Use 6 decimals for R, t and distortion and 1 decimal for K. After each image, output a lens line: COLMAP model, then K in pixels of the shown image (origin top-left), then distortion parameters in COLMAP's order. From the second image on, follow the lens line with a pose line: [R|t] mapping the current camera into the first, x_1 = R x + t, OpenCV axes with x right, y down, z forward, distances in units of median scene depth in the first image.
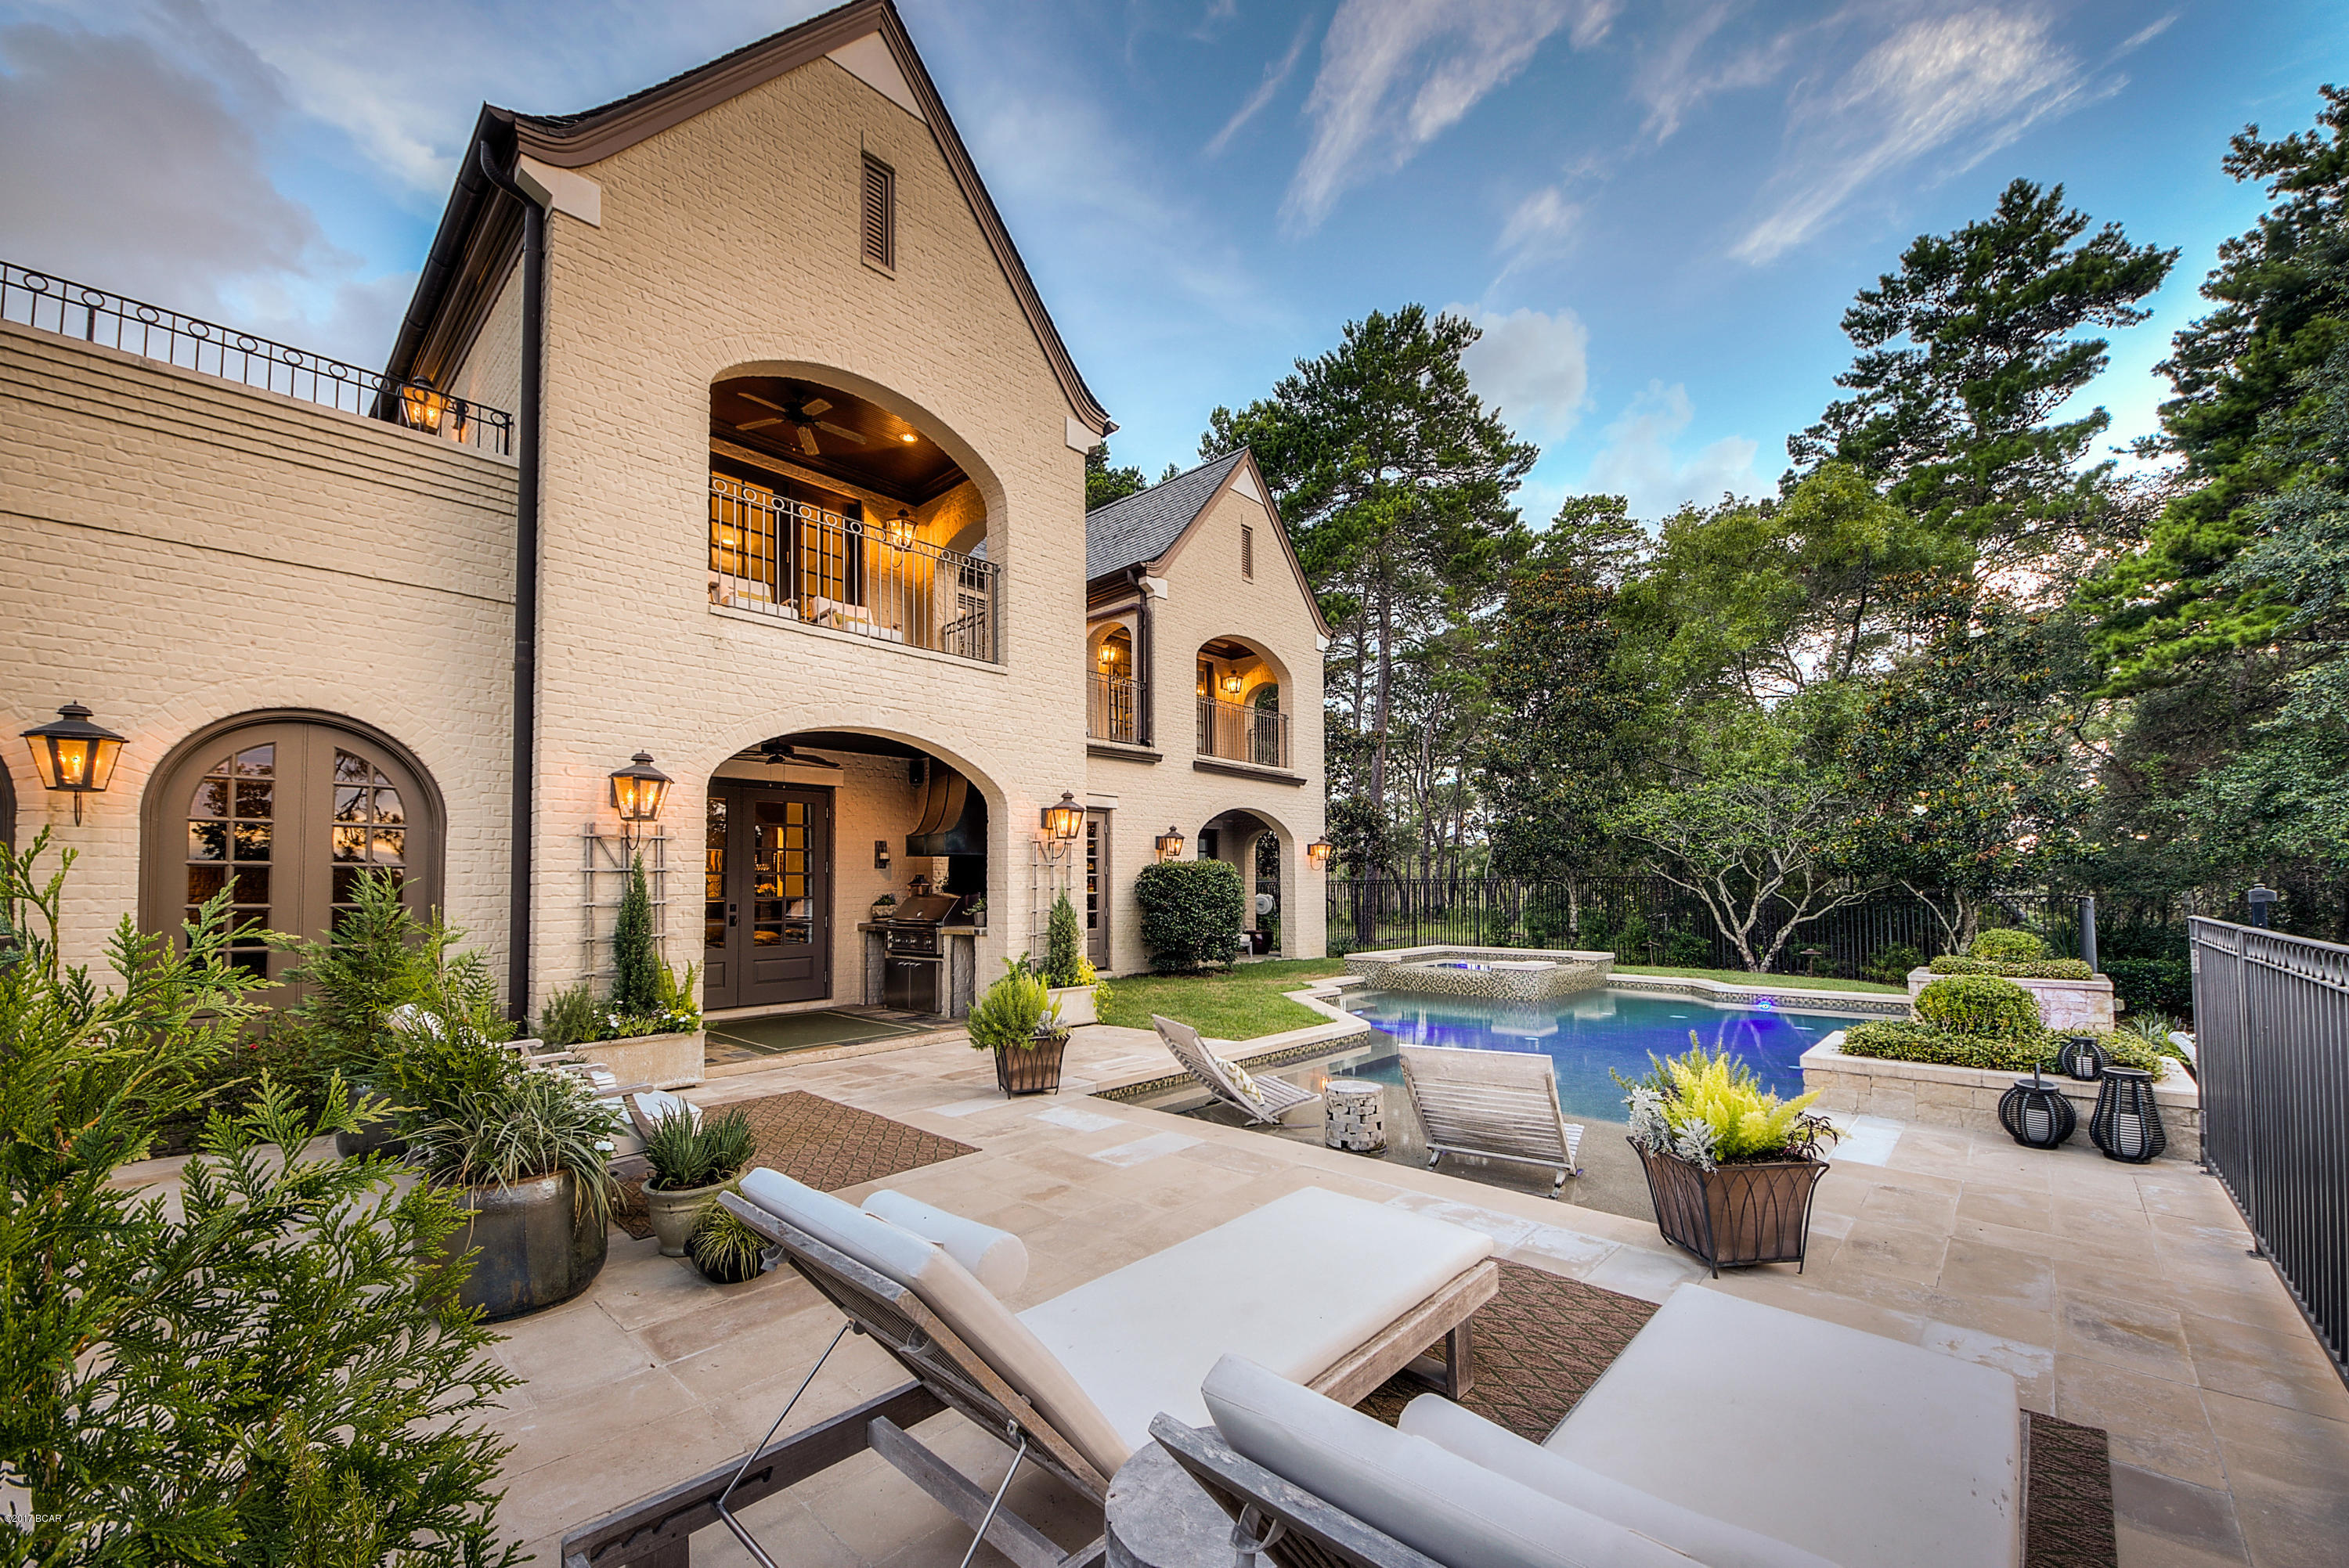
lens RADIAL K [[919.0, 0, 1189.0], [0, 919.0, 847.6], [0, 0, 1]] dist [0.024975, -0.021313]
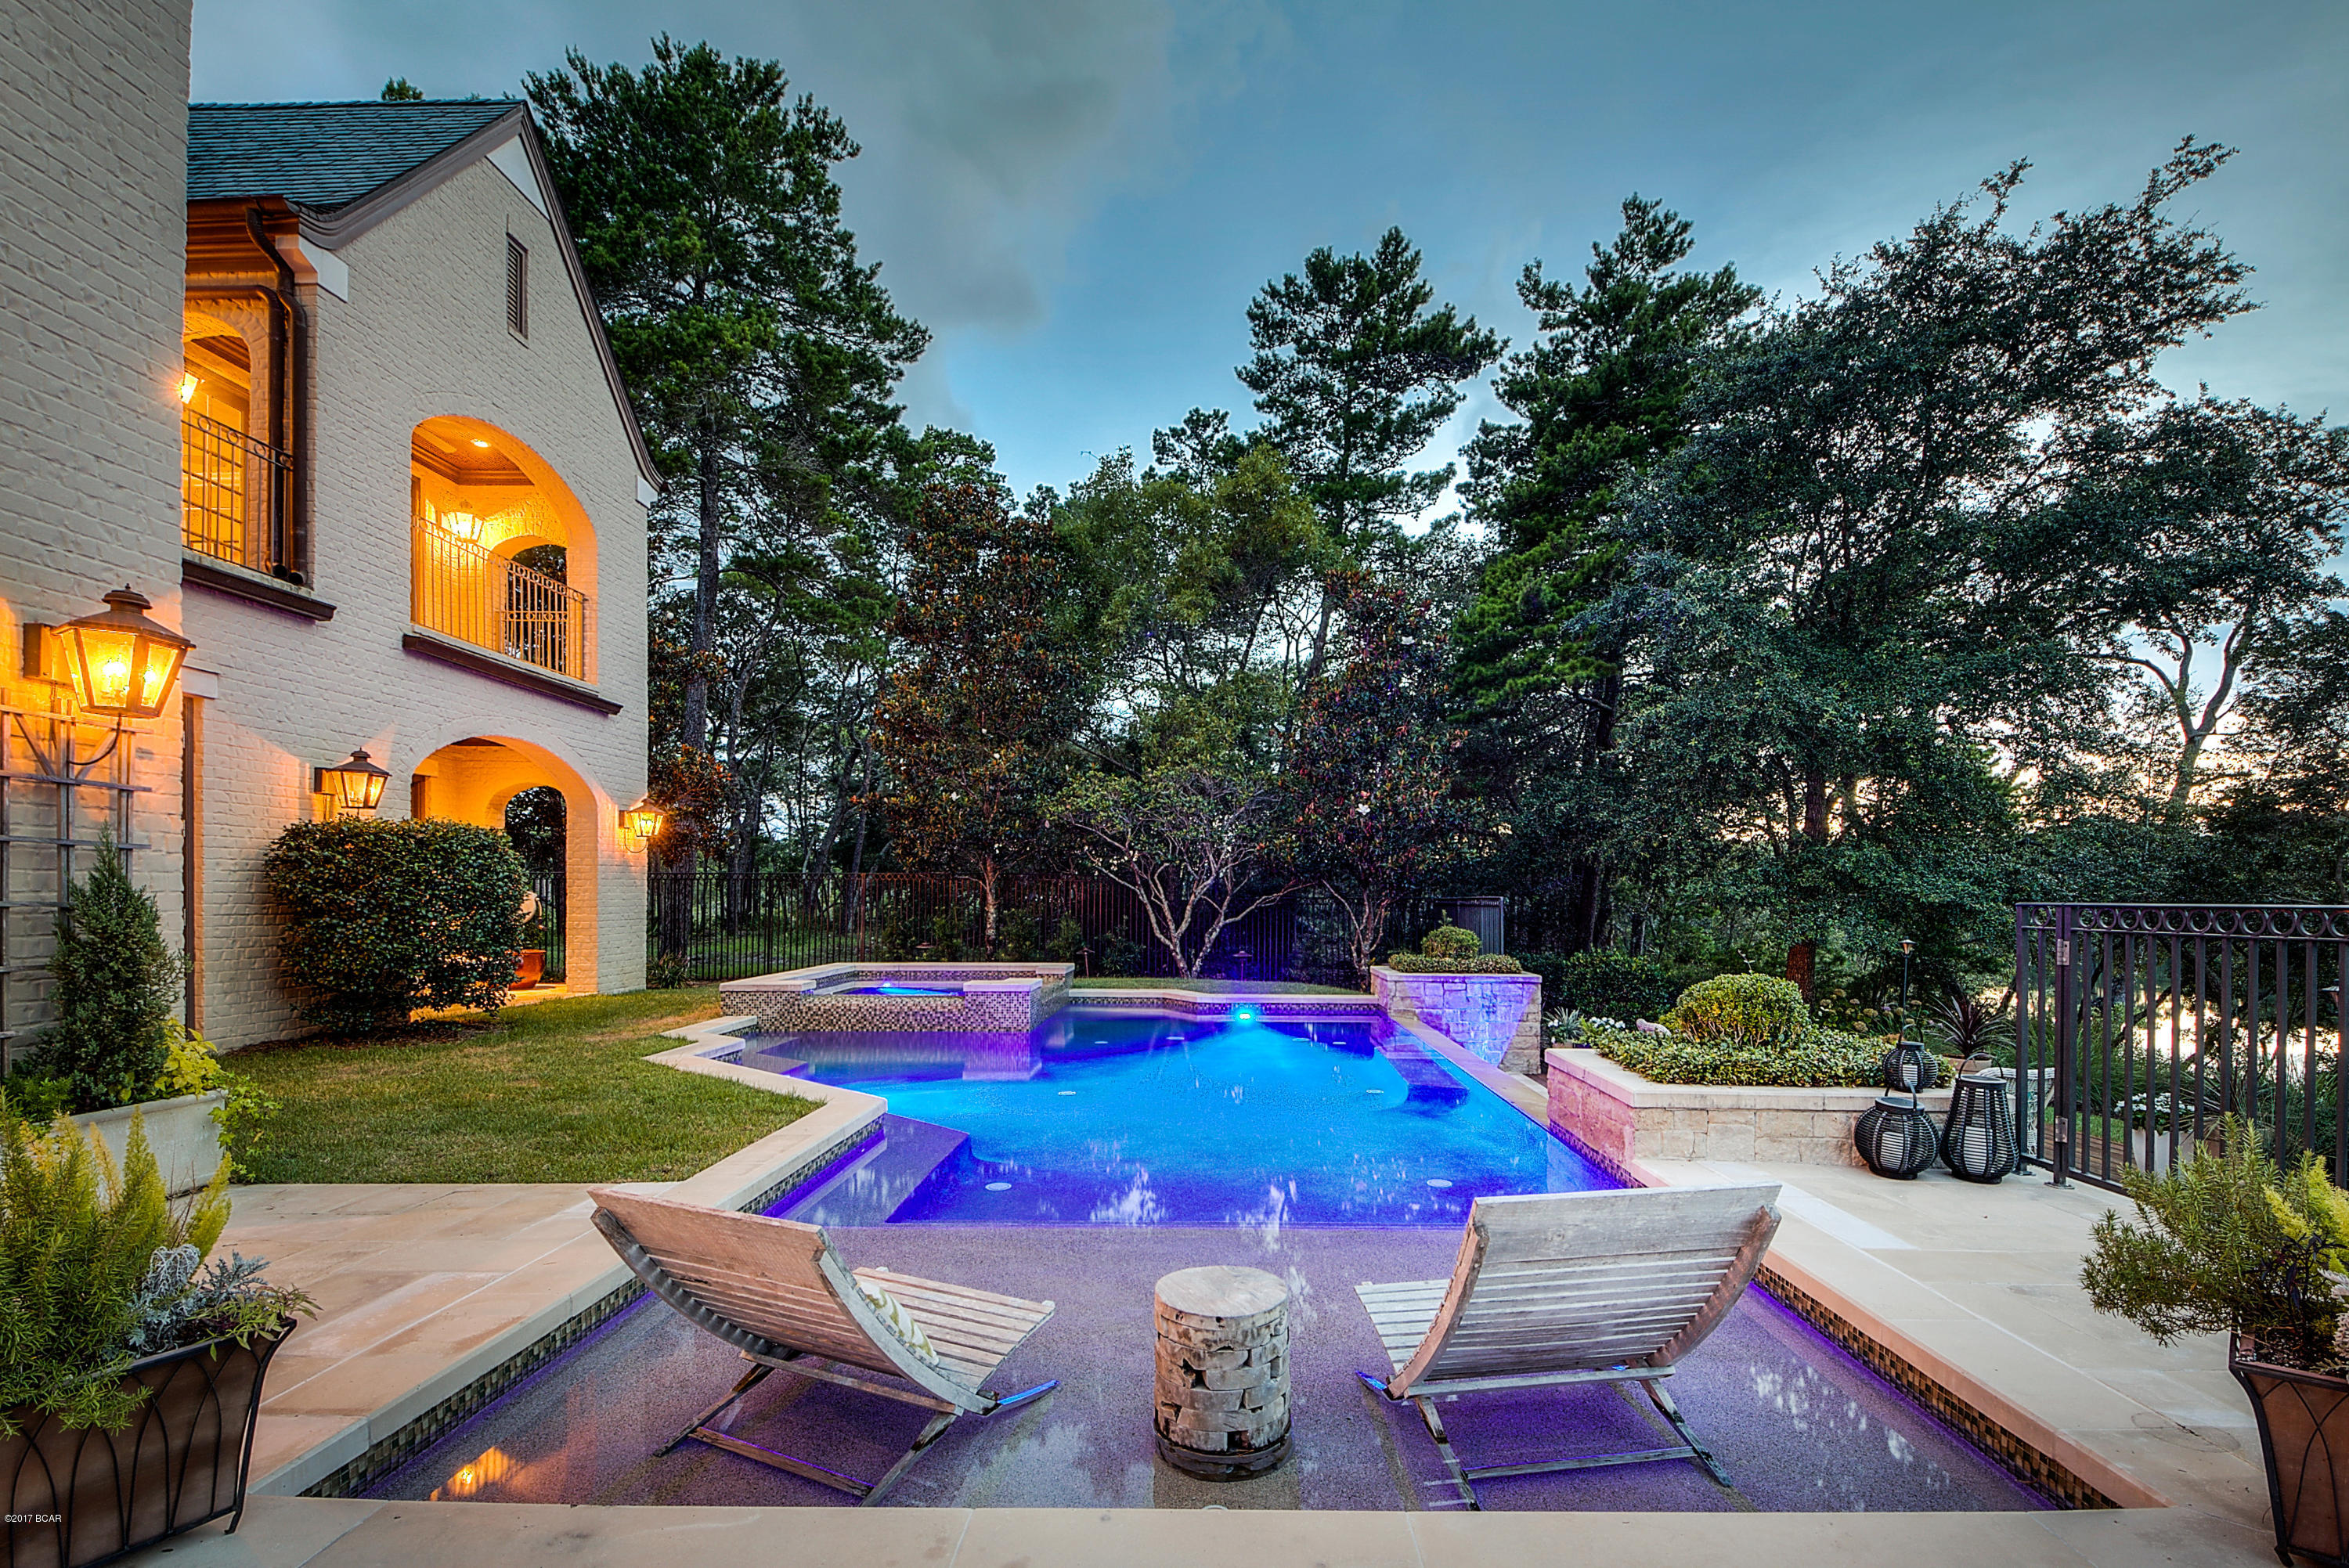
lens RADIAL K [[1016.6, 0, 1228.6], [0, 1016.6, 894.9], [0, 0, 1]] dist [0.048894, -0.032167]
pose [[0.730371, 0.008970, 0.682992, -0.056691], [-0.039081, 0.998825, 0.028674, 0.021544], [-0.681932, -0.047635, 0.729863, 0.246059]]
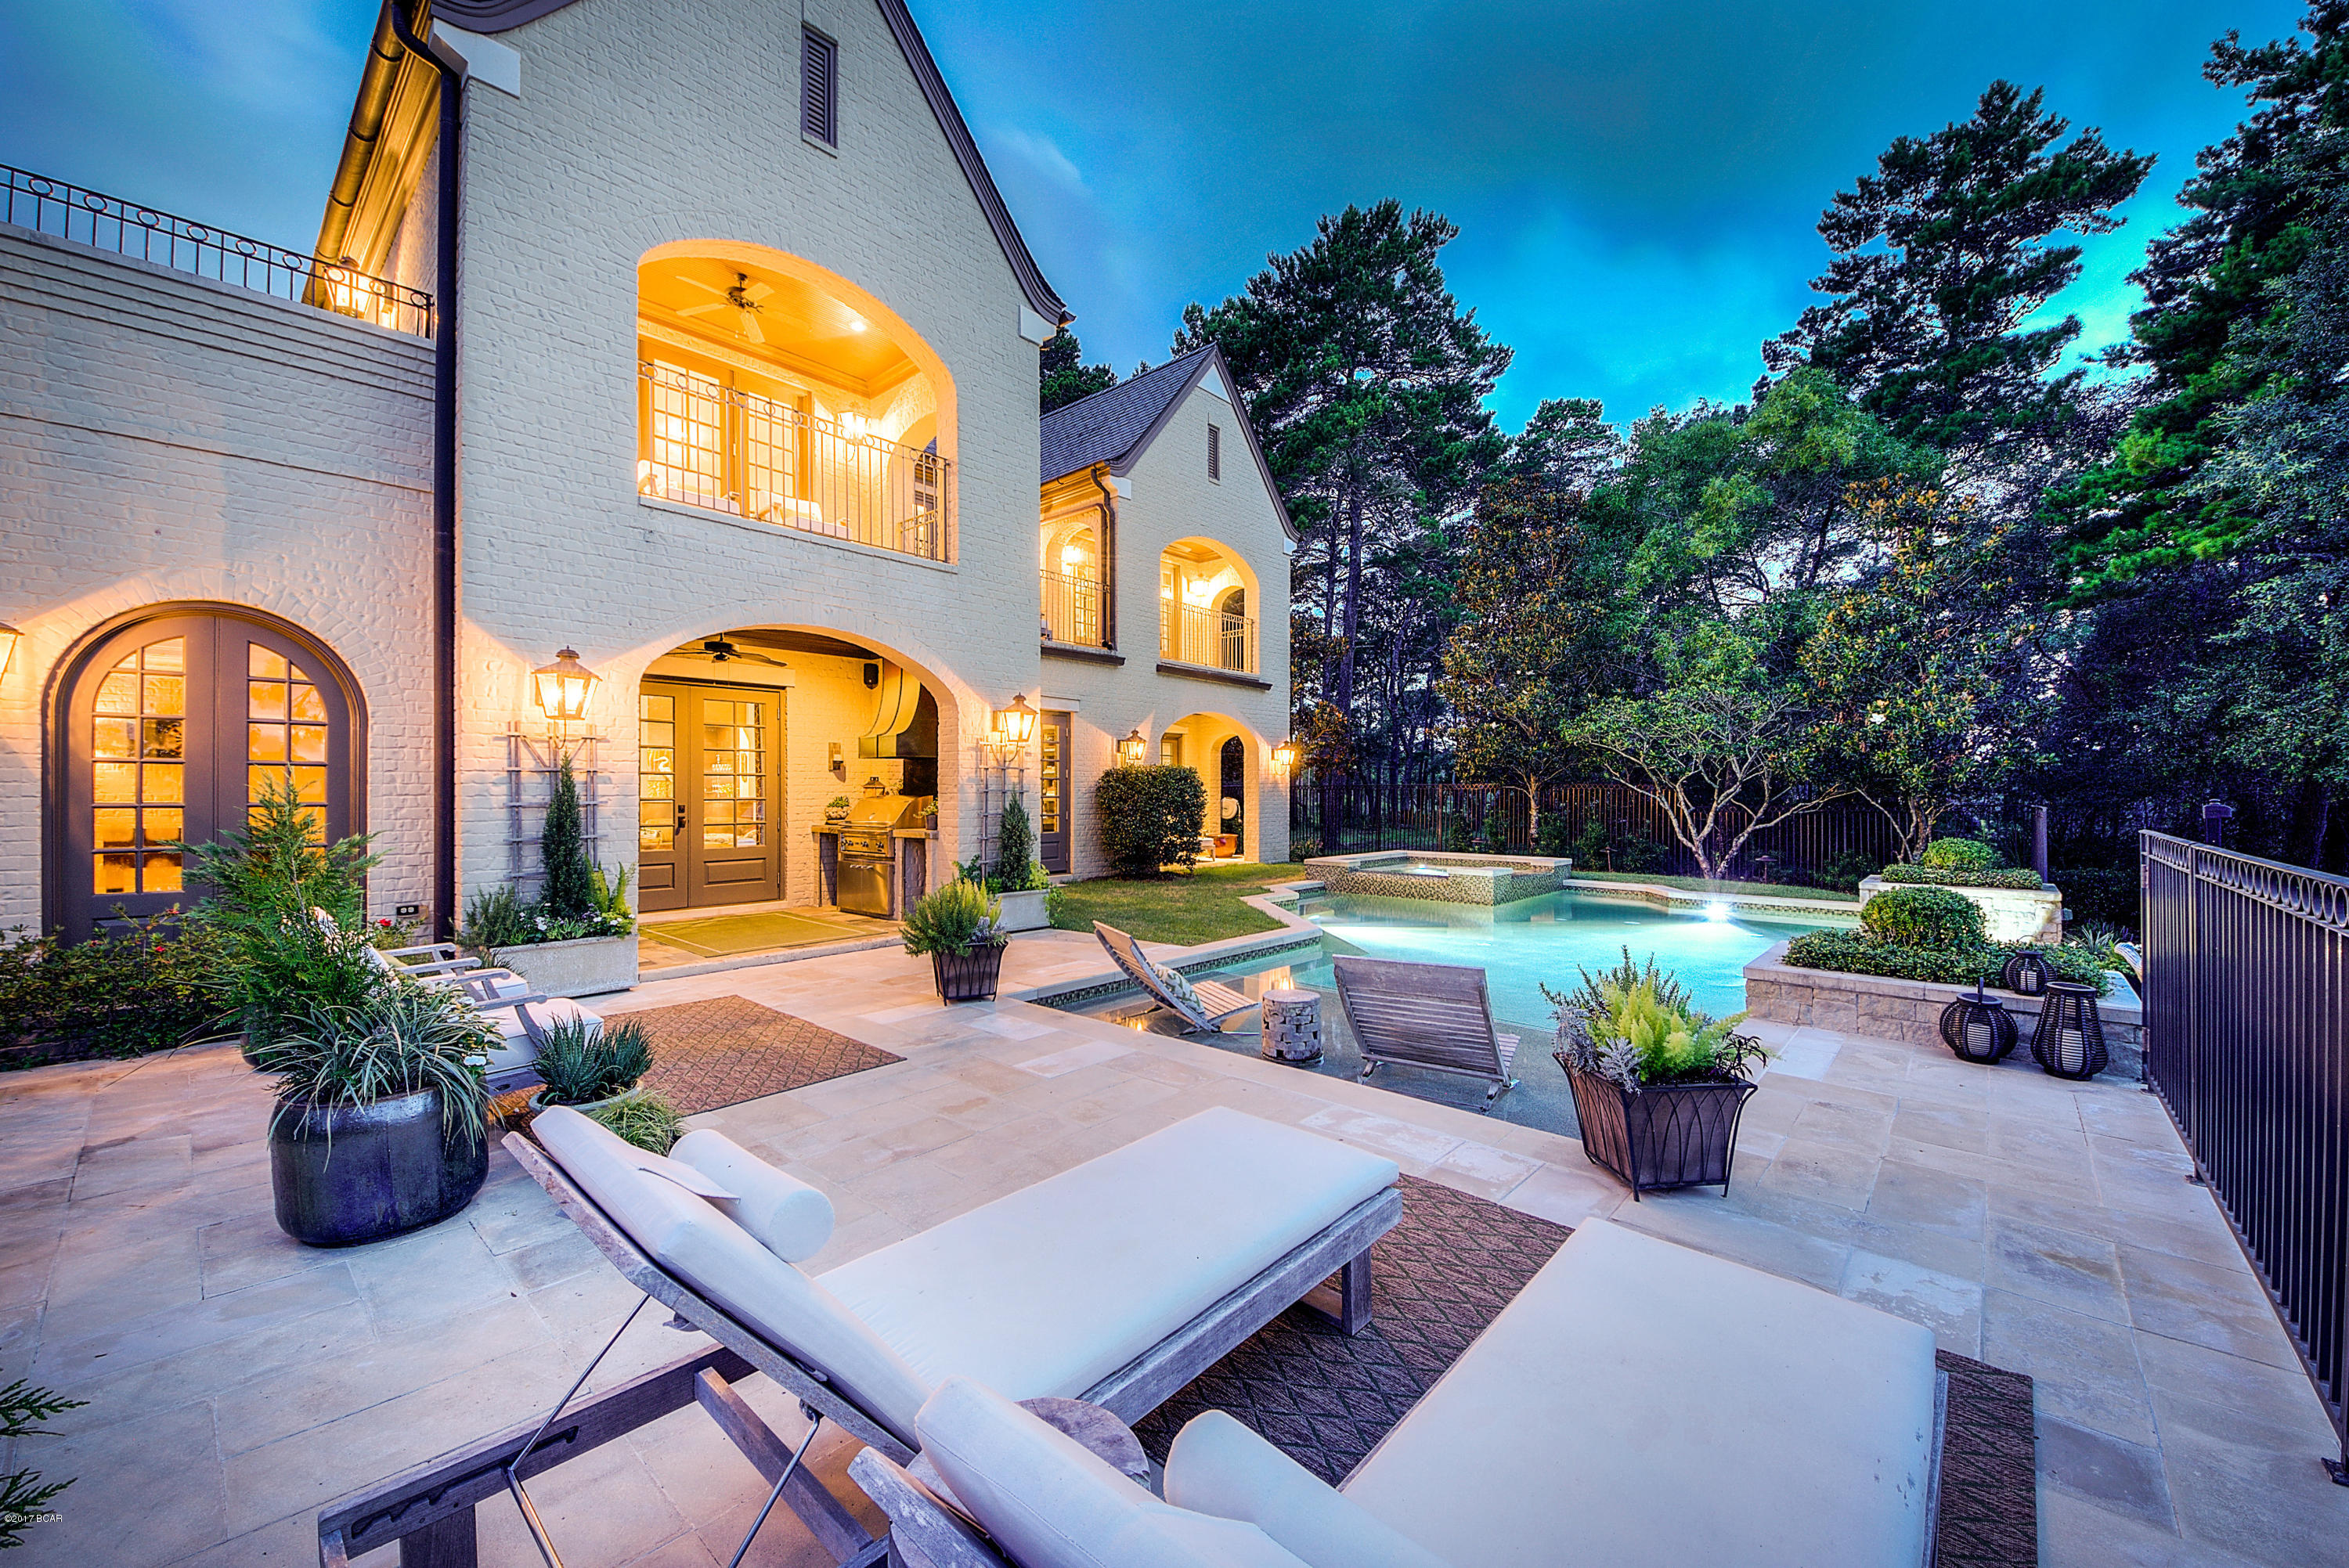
lens RADIAL K [[908.4, 0, 1174.5], [0, 908.4, 784.0], [0, 0, 1]] dist [0.018407, -0.018673]
pose [[0.999930, 0.007290, 0.009331, 0.016116], [-0.007624, 0.999316, 0.036174, -0.000278], [-0.009061, -0.036243, 0.999302, 0.014932]]
